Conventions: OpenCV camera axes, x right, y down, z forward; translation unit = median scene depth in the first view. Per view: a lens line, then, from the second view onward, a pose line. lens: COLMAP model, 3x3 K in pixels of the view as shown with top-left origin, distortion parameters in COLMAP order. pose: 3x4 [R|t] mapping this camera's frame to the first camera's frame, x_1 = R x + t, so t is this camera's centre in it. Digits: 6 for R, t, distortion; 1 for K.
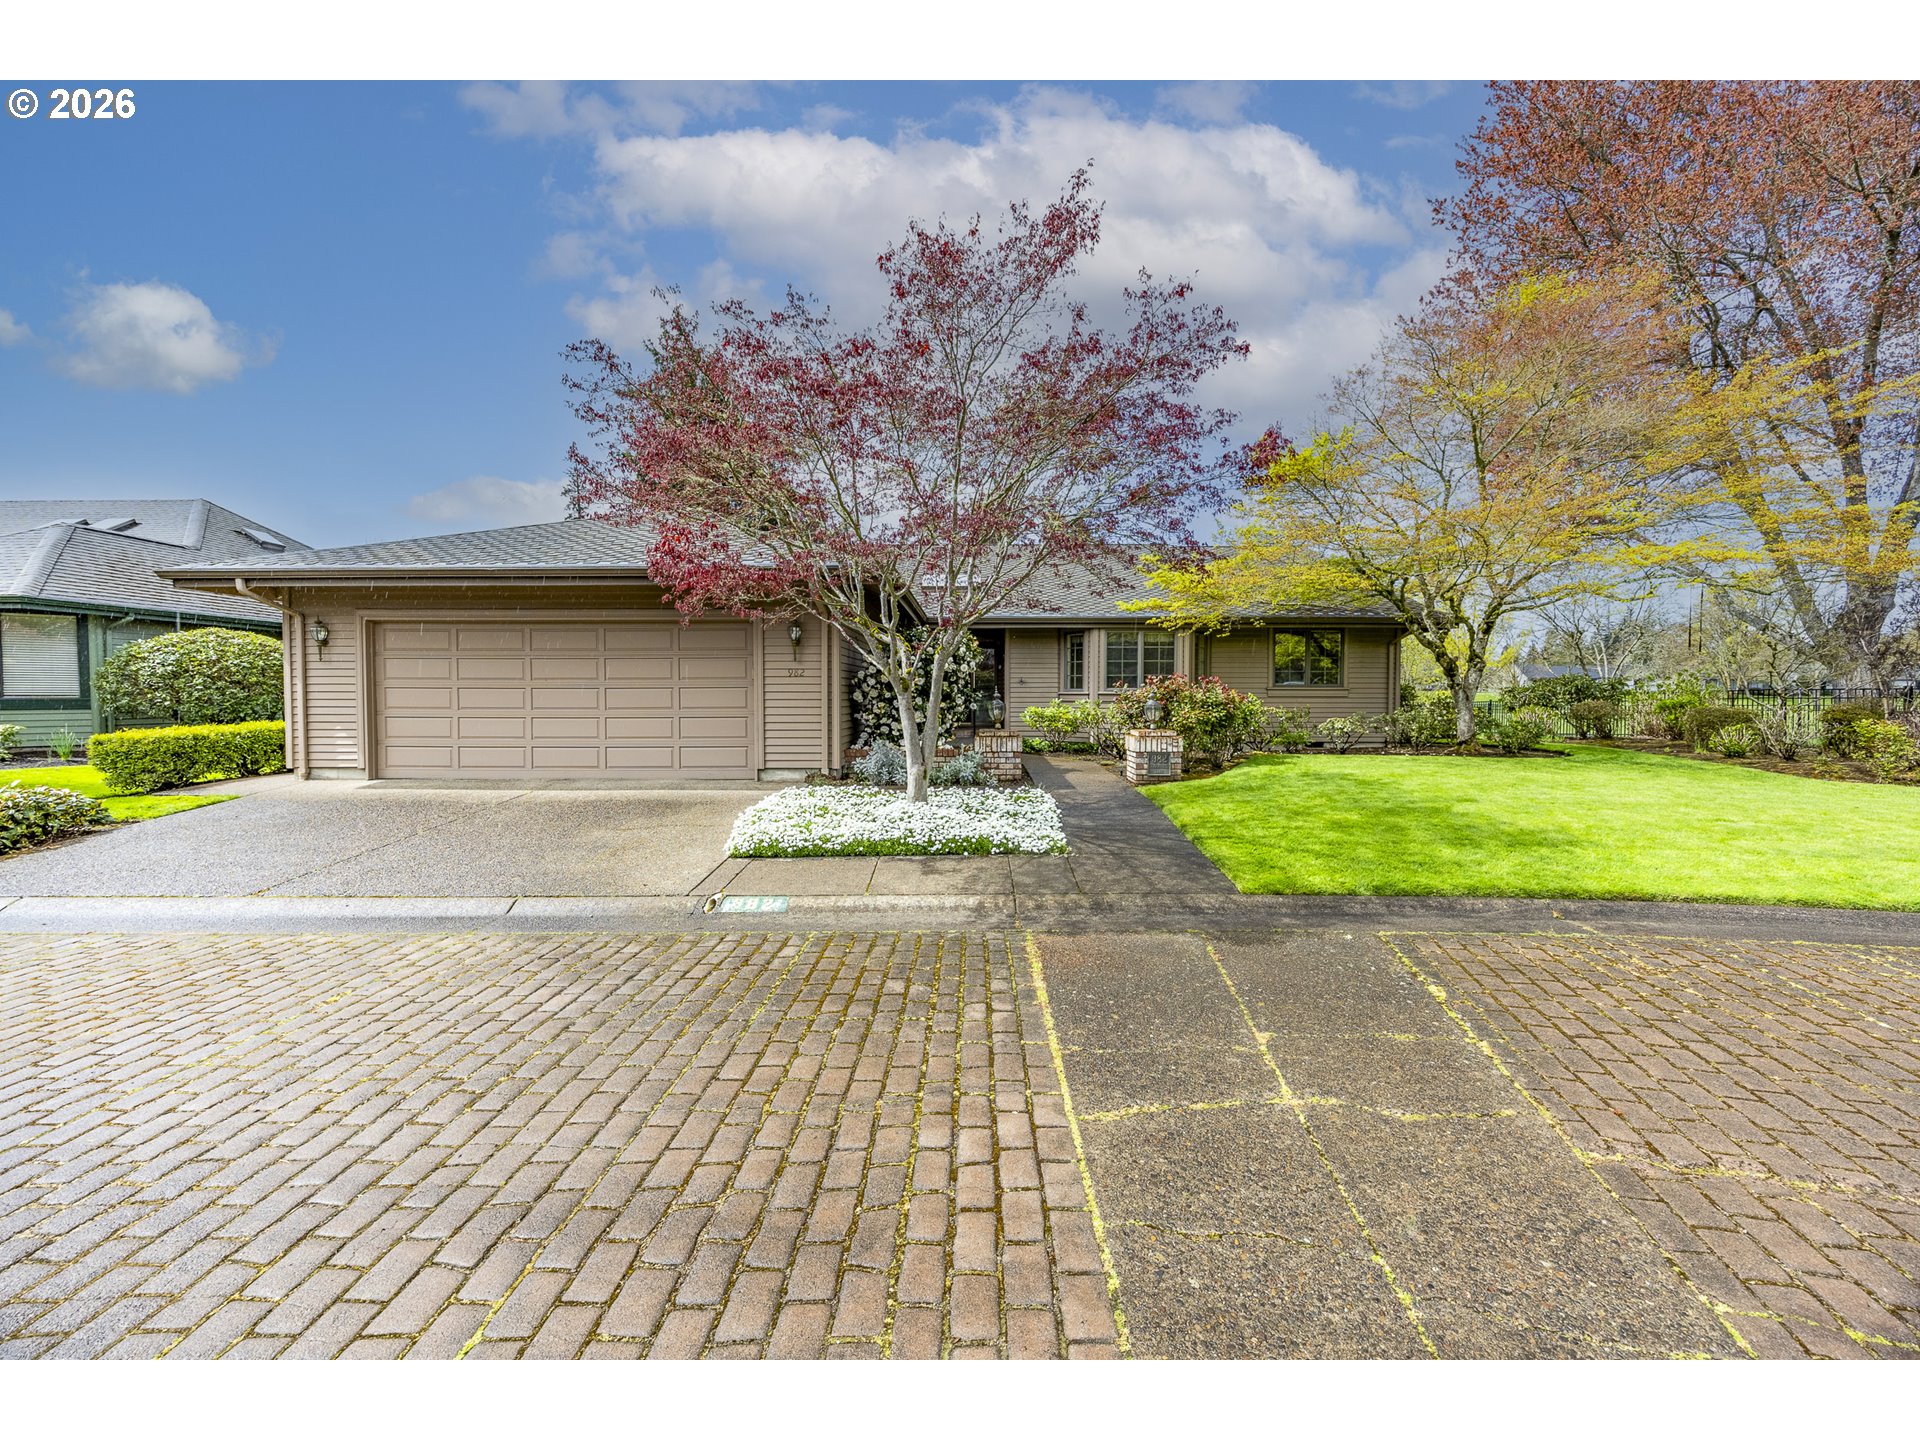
lens RADIAL K [[749.6, 0, 965.7], [0, 749.6, 705.5], [0, 0, 1]] dist [-0.008347, 0.000546]
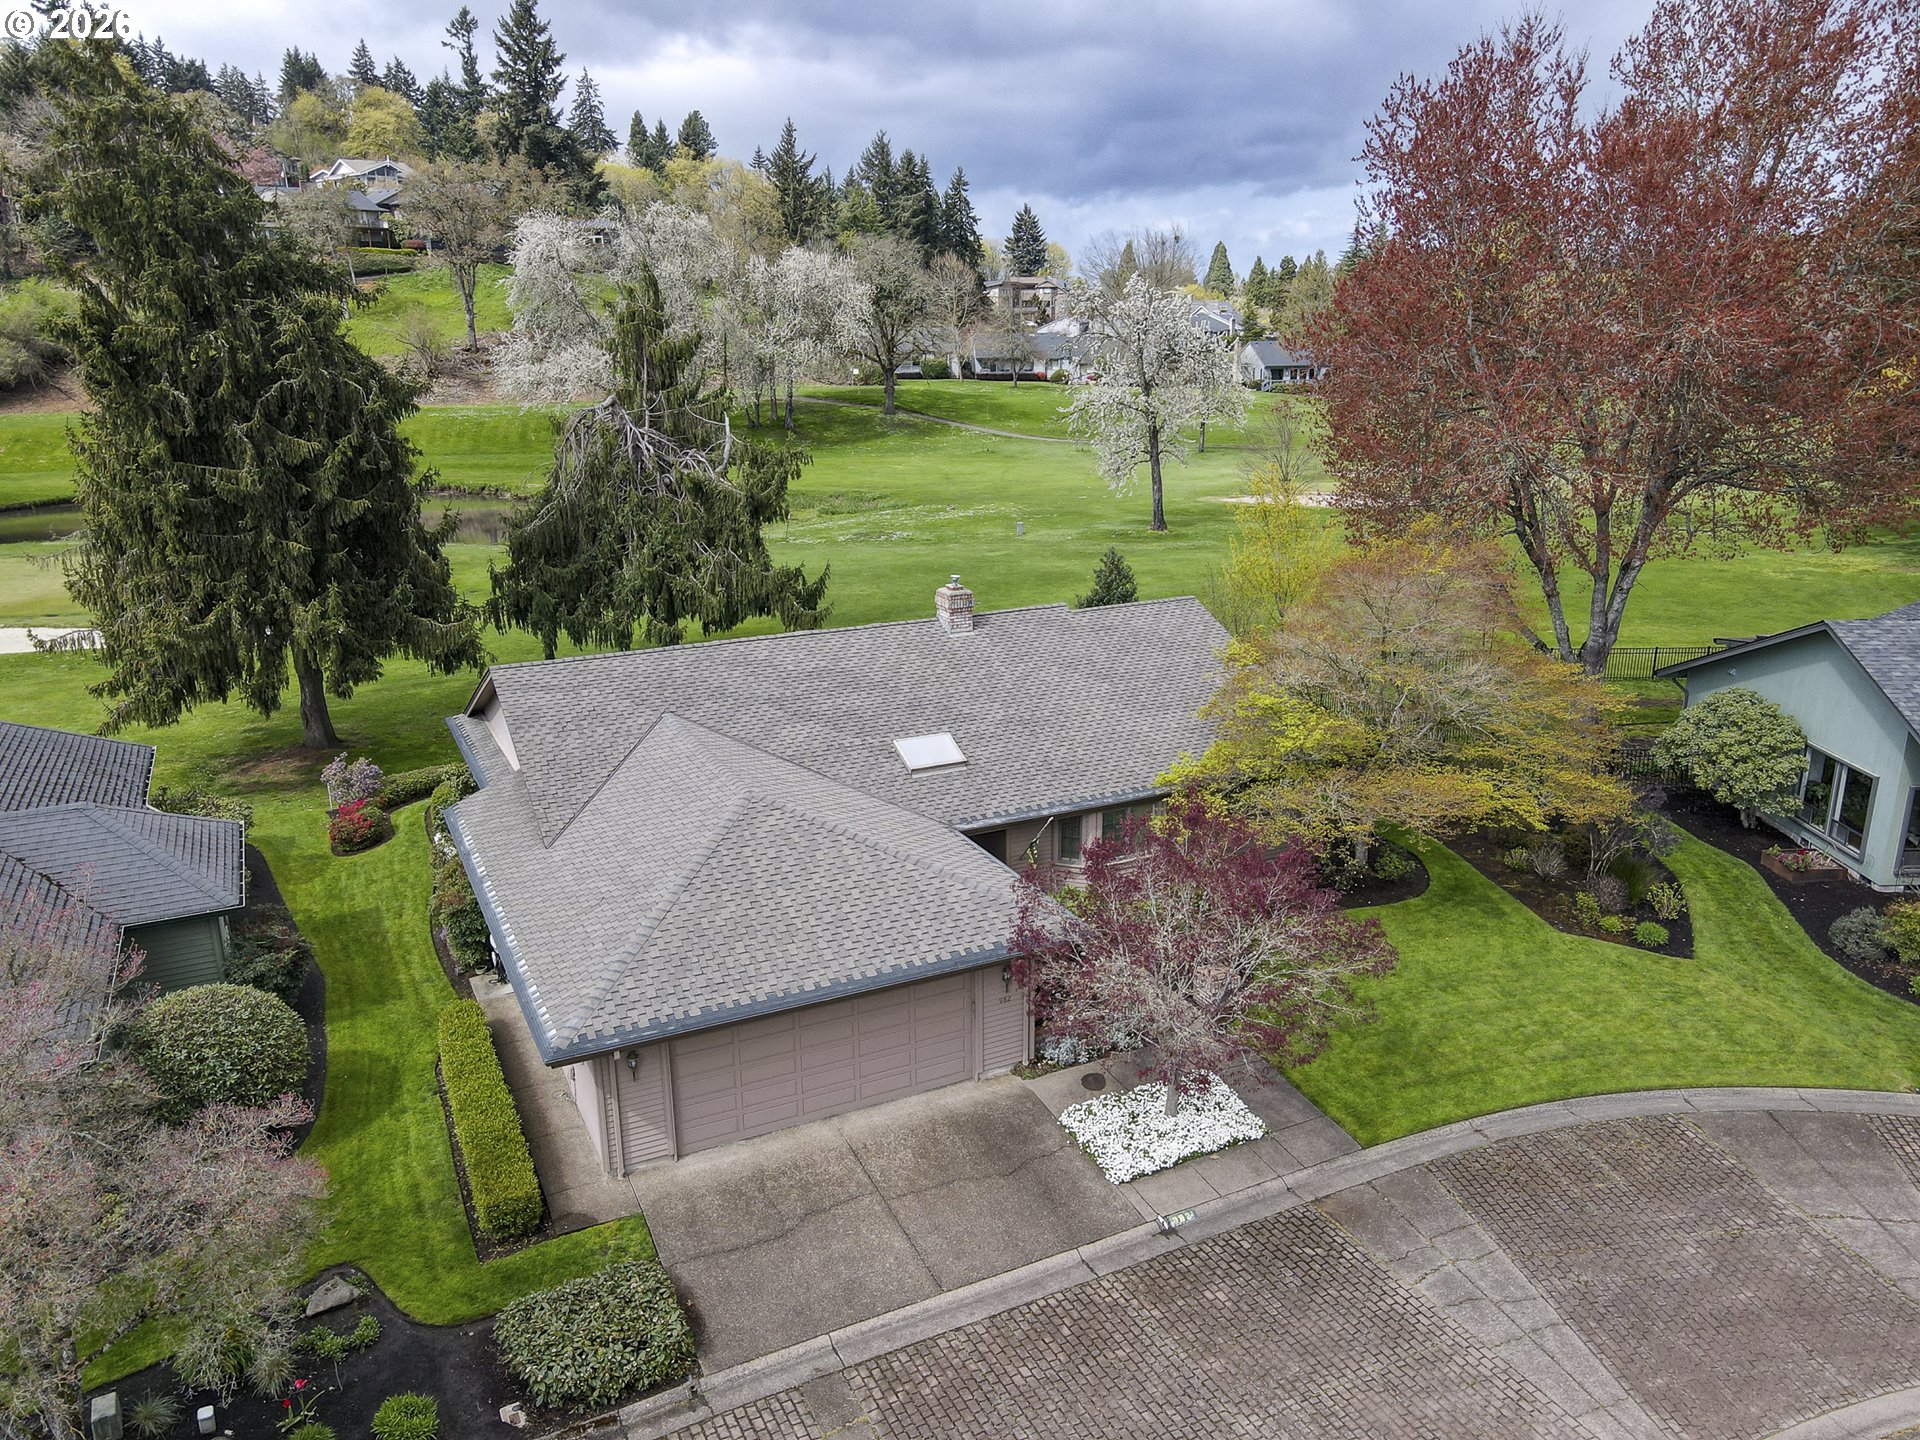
lens RADIAL K [[1480.2, 0, 987.4], [0, 1480.2, 714.8], [0, 0, 1]] dist [0.014071, 0.002838]
pose [[0.880835, -0.134504, 0.453914, -1.271605], [0.007598, 0.962685, 0.270519, -1.140766], [-0.473362, -0.234834, 0.848988, -0.984677]]
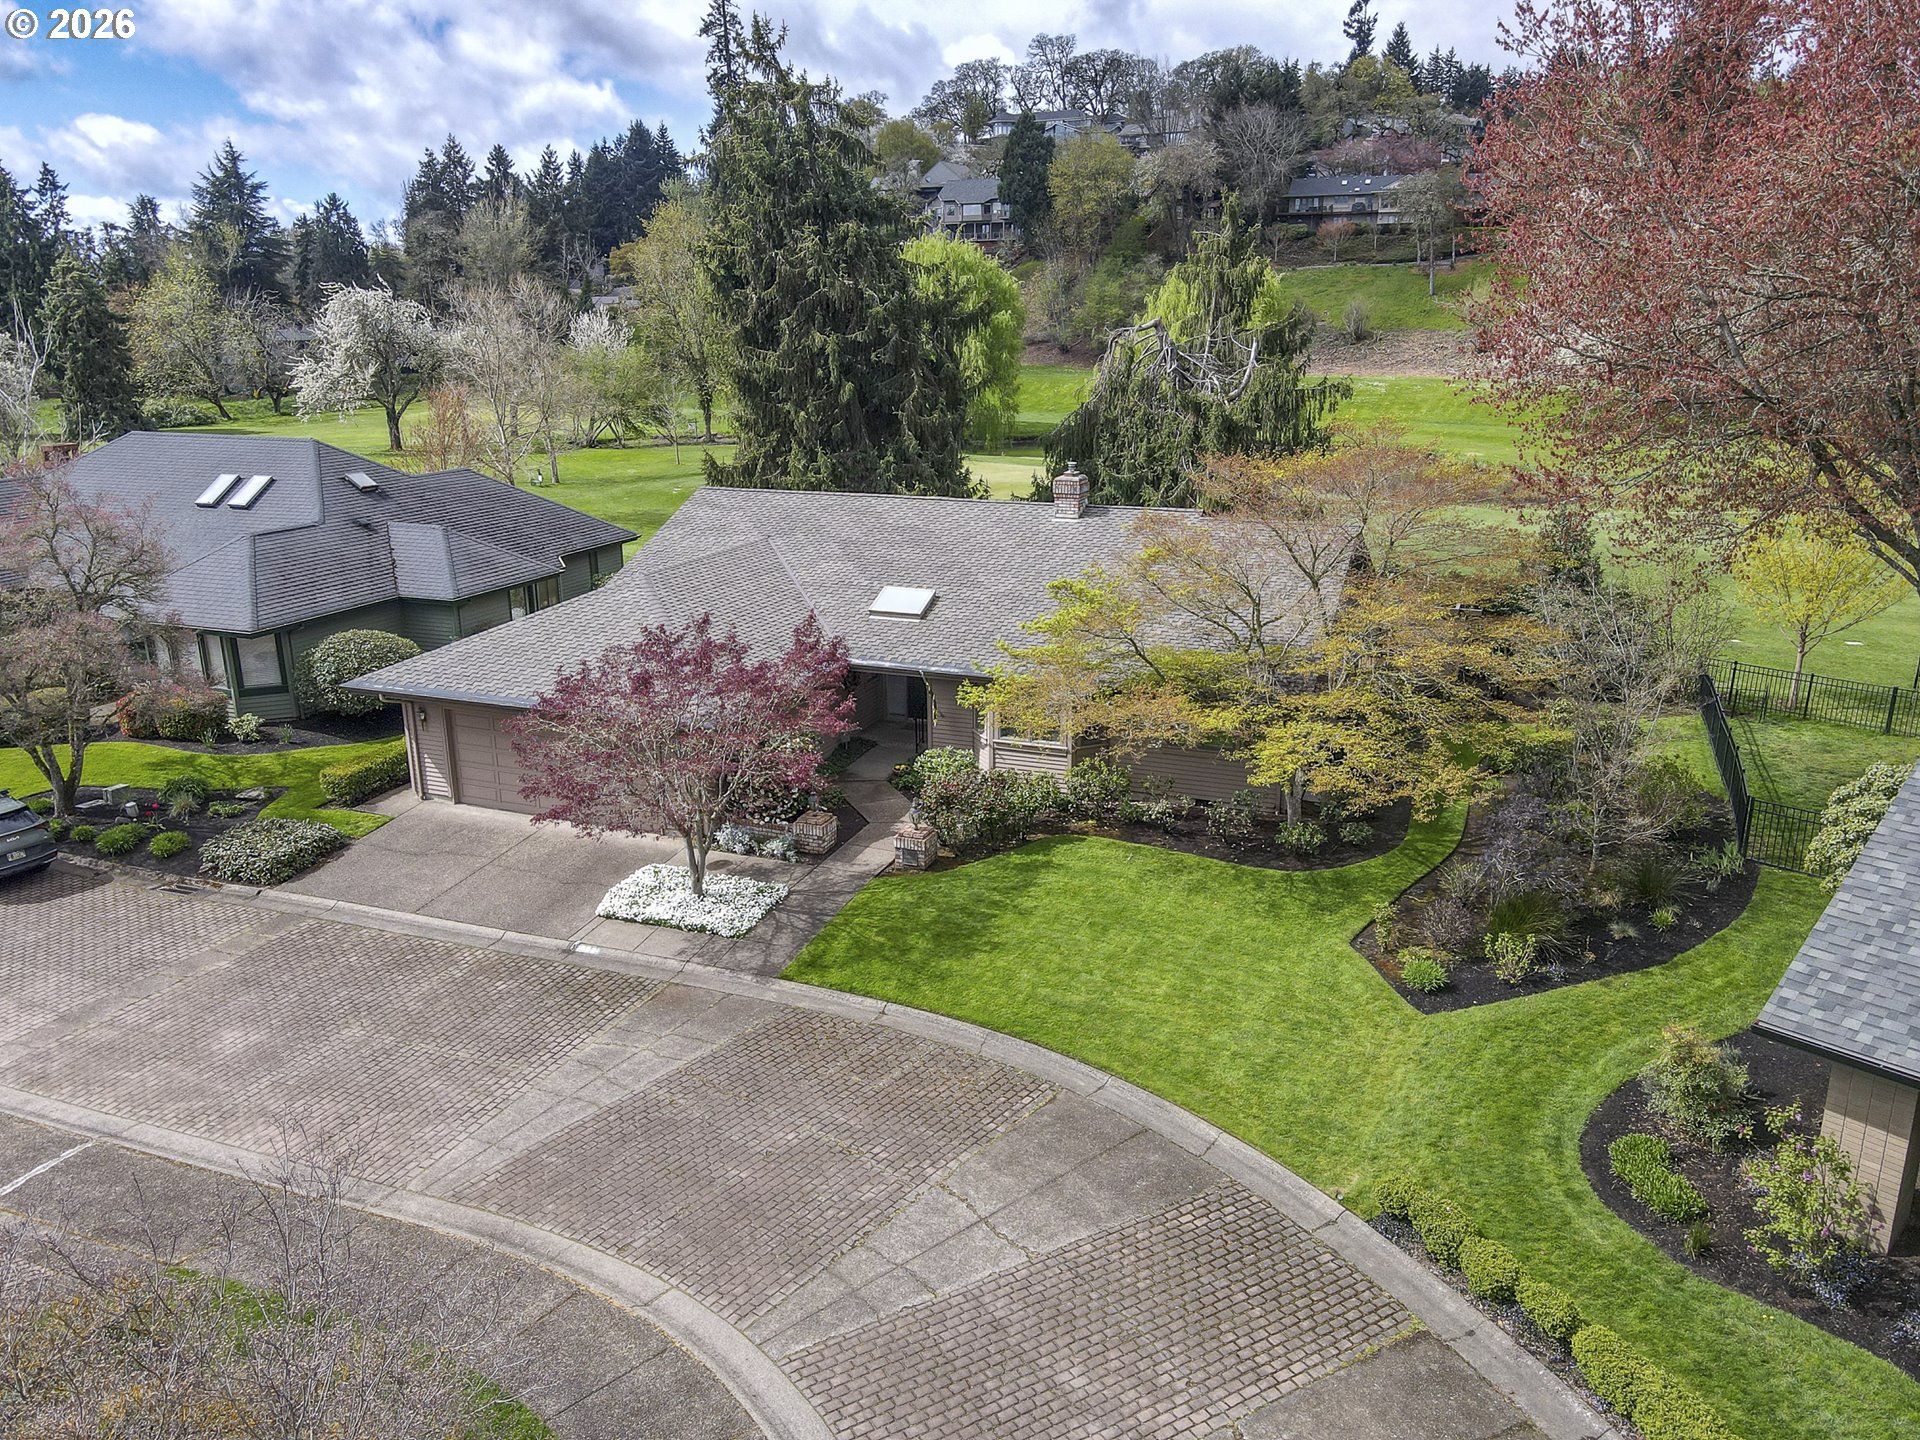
lens RADIAL K [[1480.2, 0, 941.7], [0, 1480.2, 729.9], [0, 0, 1]] dist [0.014071, 0.002838]
pose [[0.929004, 0.096148, -0.357360, 1.234911], [0.004472, 0.962672, 0.270633, -0.870745], [0.370042, -0.253018, 0.893897, -1.356574]]
